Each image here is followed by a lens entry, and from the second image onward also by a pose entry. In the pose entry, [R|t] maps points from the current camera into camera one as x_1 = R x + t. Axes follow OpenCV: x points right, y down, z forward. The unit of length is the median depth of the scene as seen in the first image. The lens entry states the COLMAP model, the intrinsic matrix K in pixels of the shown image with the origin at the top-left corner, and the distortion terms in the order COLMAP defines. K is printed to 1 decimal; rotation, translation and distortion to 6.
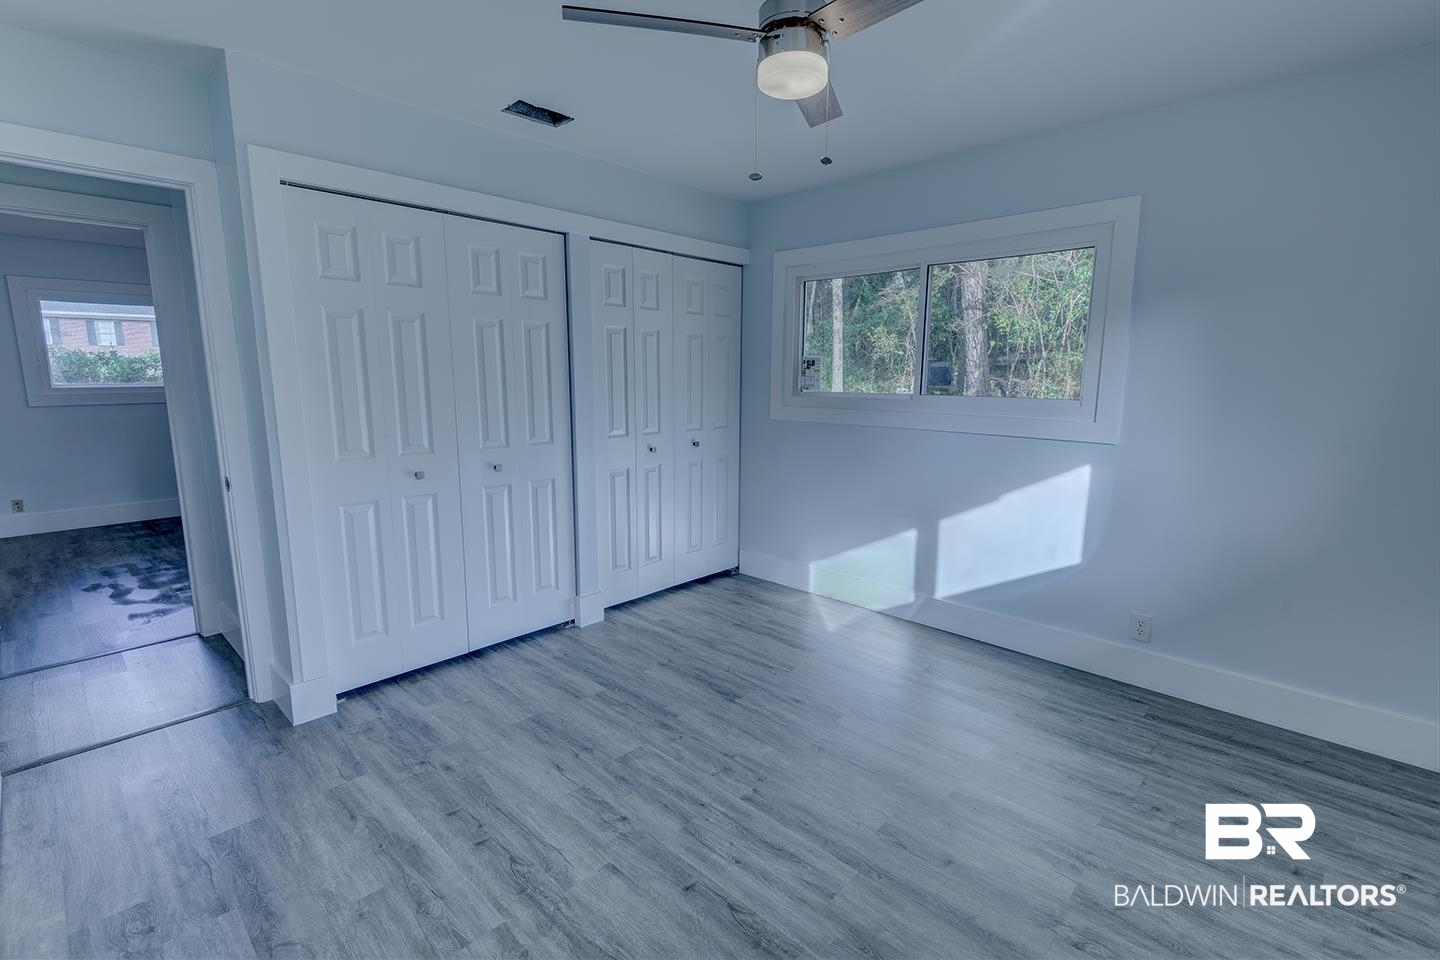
lens RADIAL K [[649.1, 0, 723.5], [0, 649.1, 477.3], [0, 0, 1]] dist [0.035257, -0.021246]
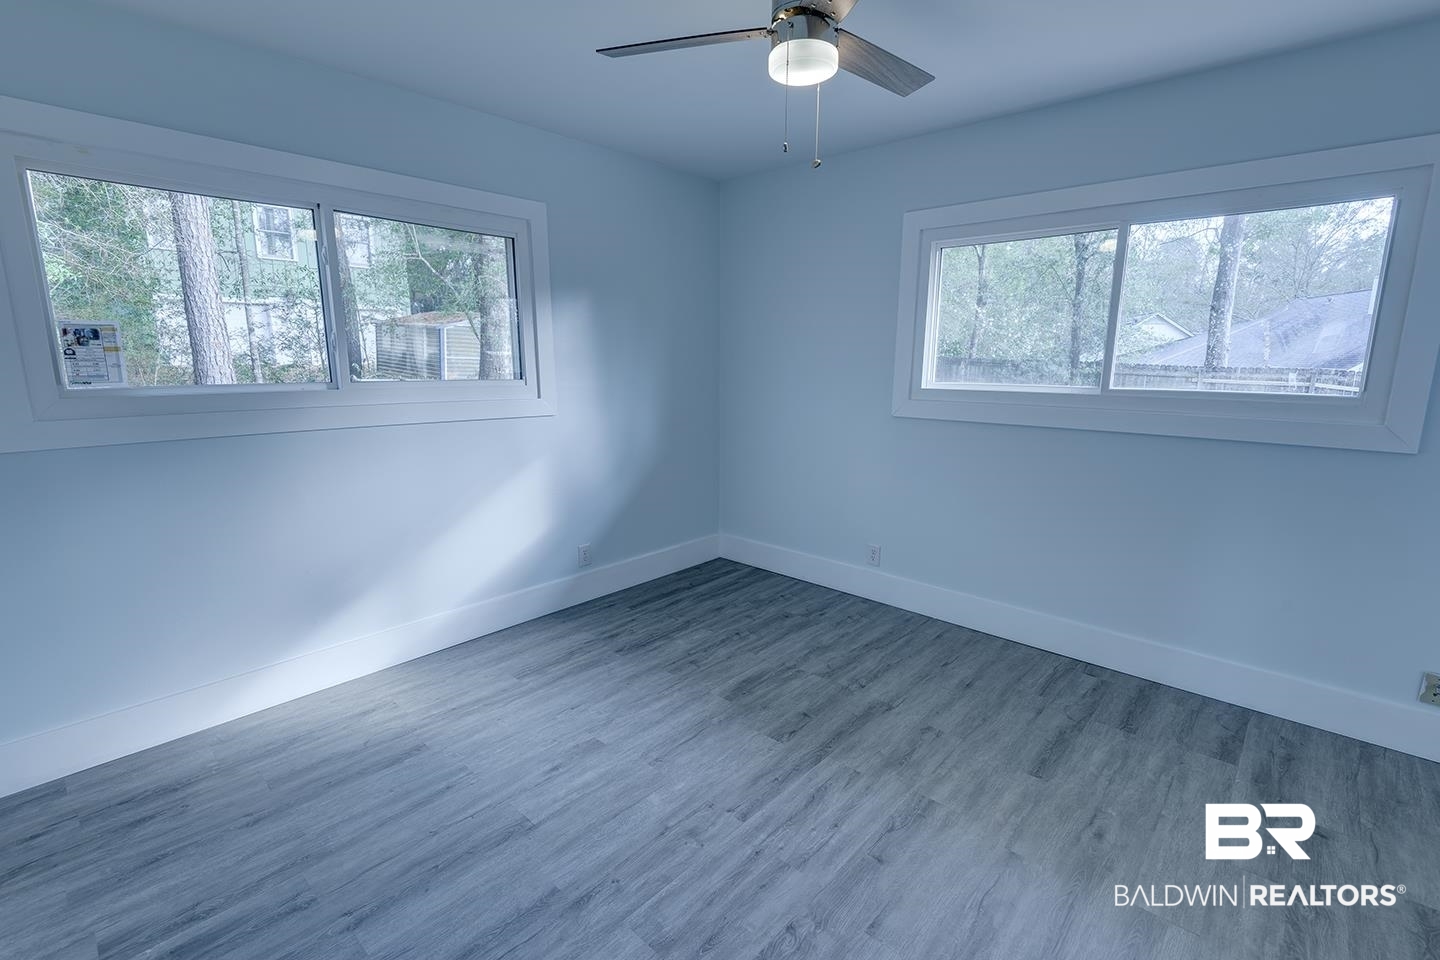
lens RADIAL K [[649.1, 0, 723.5], [0, 649.1, 477.3], [0, 0, 1]] dist [0.035257, -0.021246]
pose [[-0.016511, -0.192723, 0.981114, -0.693819], [0.154430, 0.968982, 0.192939, -0.143805], [-0.987866, 0.154699, 0.013763, 0.829782]]
